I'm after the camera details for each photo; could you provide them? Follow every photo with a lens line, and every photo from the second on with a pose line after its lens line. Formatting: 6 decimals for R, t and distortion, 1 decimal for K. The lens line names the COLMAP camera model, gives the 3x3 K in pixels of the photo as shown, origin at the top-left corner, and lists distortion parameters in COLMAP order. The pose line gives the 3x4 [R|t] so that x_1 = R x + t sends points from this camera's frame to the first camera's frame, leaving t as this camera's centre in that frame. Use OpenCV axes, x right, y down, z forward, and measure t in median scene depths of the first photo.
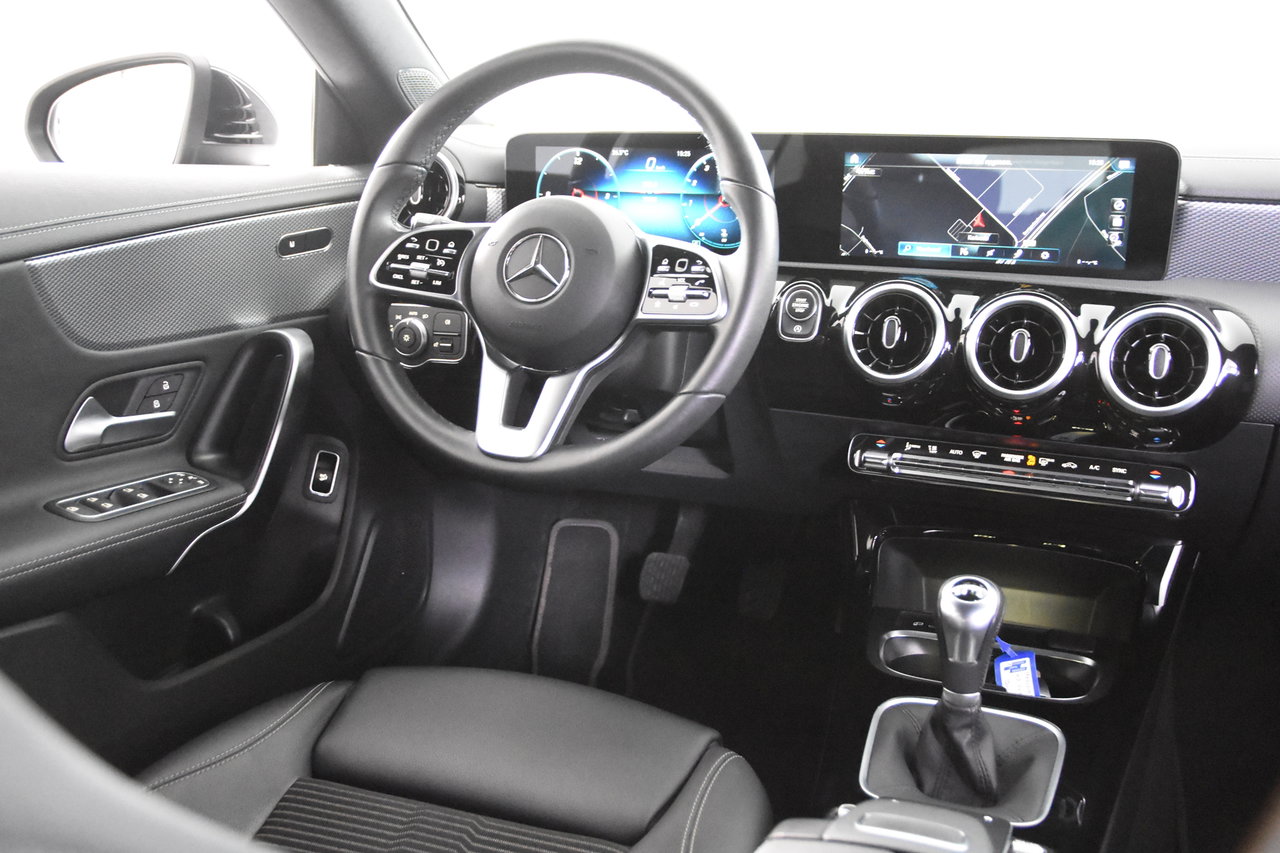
lens RADIAL K [[1220.7, 0, 635.7], [0, 1220.7, 436.7], [0, 0, 1]] dist [-0.040094, 0.015737]
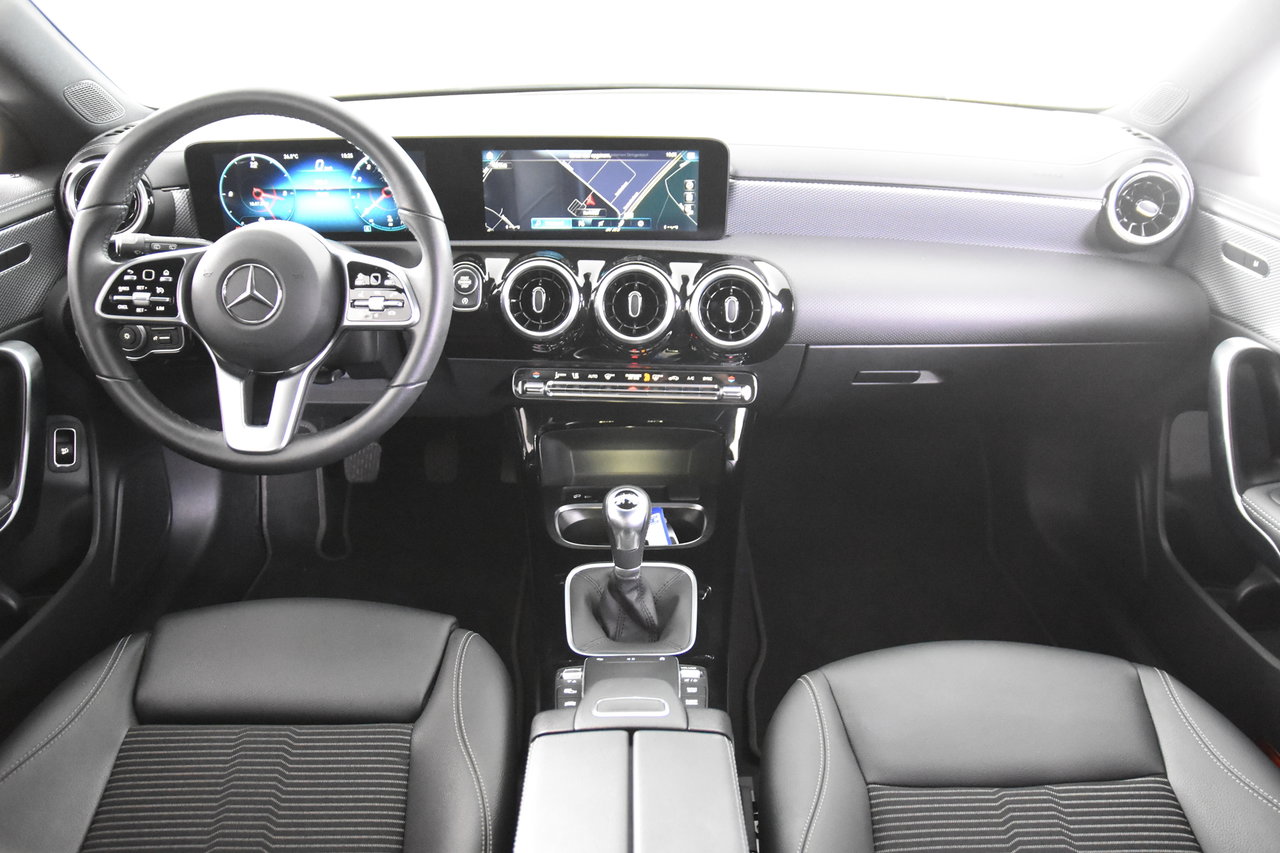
lens RADIAL K [[965.6, 0, 640.0], [0, 965.6, 426.5], [0, 0, 1]] dist [-0.139316, 0.136334]
pose [[0.924578, -0.172279, 0.339816, -0.063056], [0.098776, 0.969819, 0.222922, -0.170158], [-0.367965, -0.172543, 0.913691, -0.006900]]
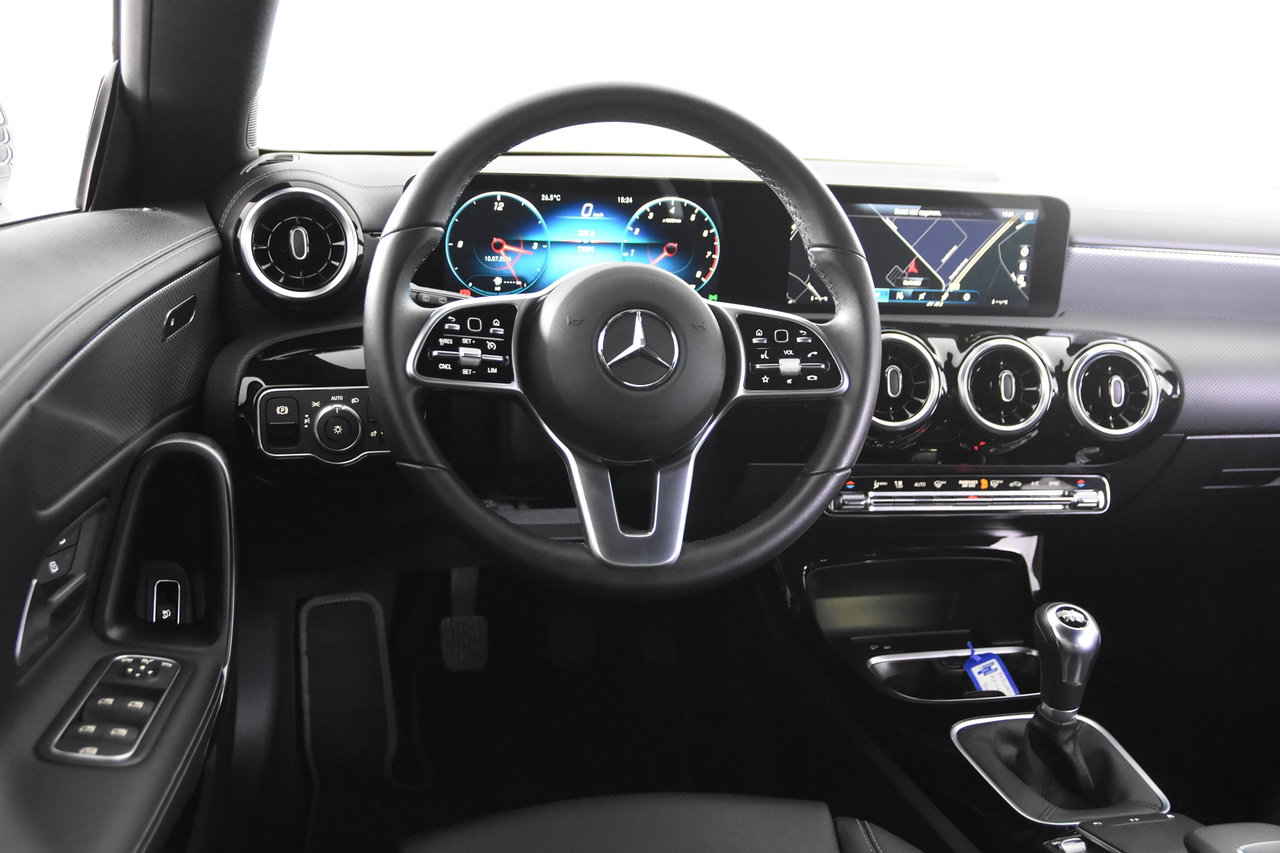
lens RADIAL K [[1220.7, 0, 635.7], [0, 1220.7, 436.7], [0, 0, 1]] dist [-0.040094, 0.015737]
pose [[0.823050, -0.115758, 0.556047, -0.545777], [0.100019, 0.993251, 0.058729, -0.119617], [-0.559093, 0.007278, 0.829073, 0.255267]]
